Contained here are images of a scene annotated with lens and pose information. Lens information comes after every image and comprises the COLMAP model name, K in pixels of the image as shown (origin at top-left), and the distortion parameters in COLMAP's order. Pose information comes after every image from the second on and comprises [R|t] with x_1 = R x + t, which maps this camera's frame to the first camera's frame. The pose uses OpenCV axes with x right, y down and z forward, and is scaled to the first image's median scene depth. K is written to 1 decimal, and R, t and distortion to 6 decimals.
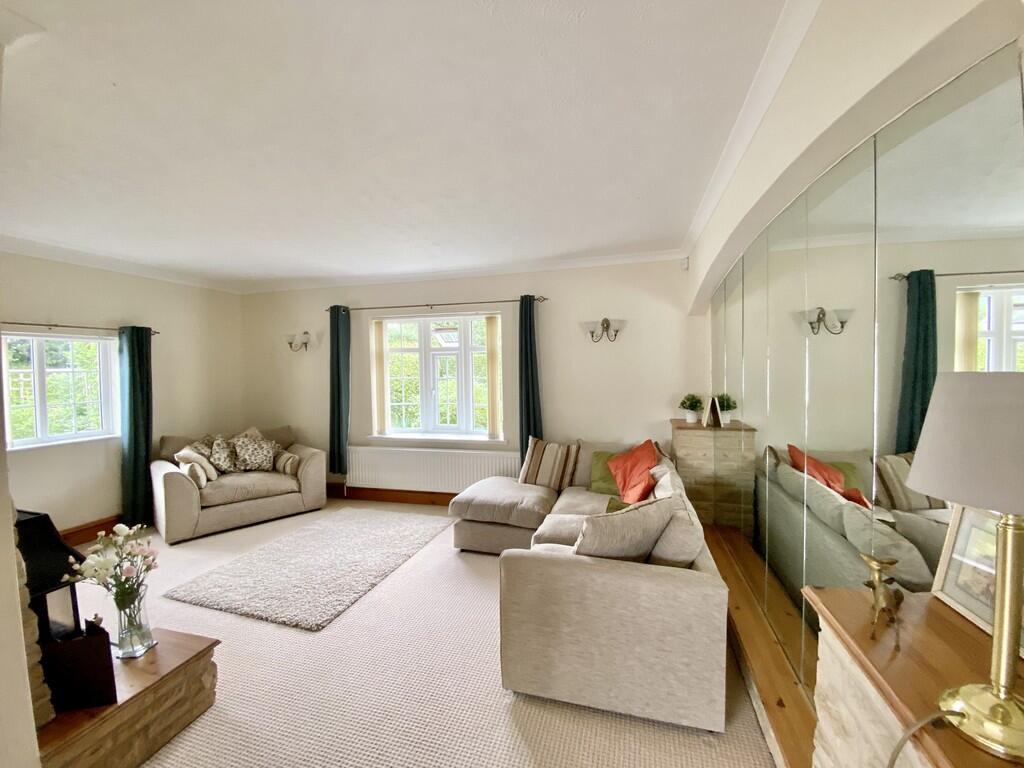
lens RADIAL K [[411.0, 0, 512.0], [0, 411.0, 384.0], [0, 0, 1]] dist [0.027439, -0.026567]
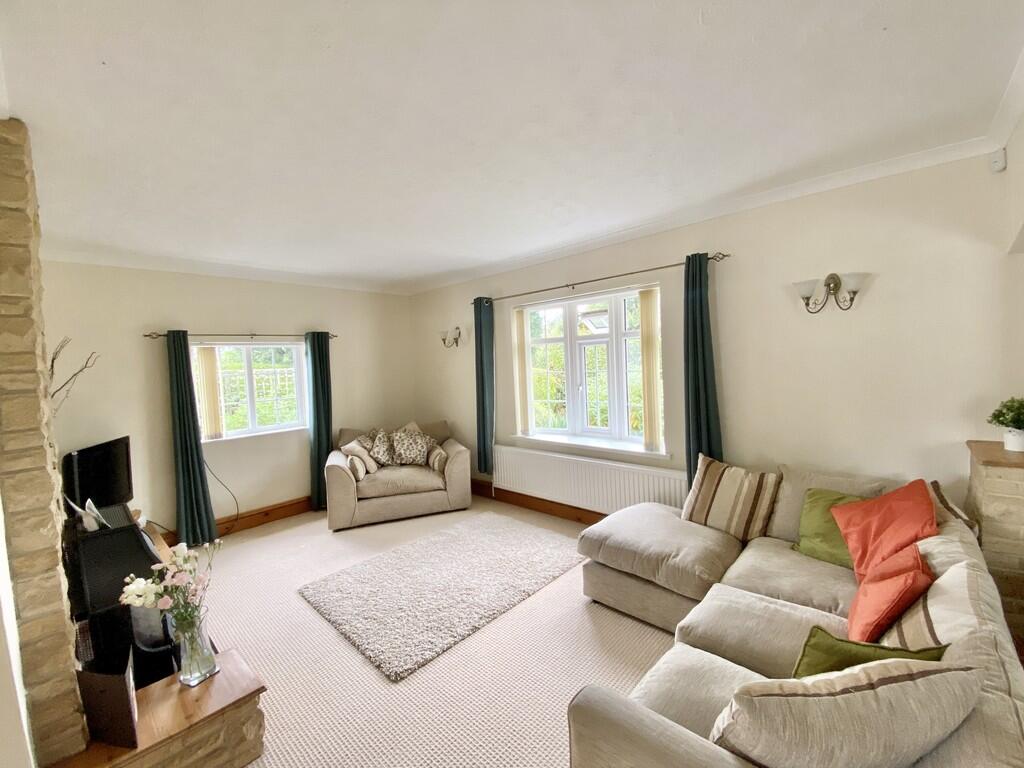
lens RADIAL K [[411.0, 0, 512.0], [0, 411.0, 384.0], [0, 0, 1]] dist [0.027439, -0.026567]
pose [[0.893976, -0.002016, -0.448110, 0.074316], [0.017351, 0.999396, 0.030120, -0.020711], [0.447779, -0.034701, 0.893471, 0.220613]]
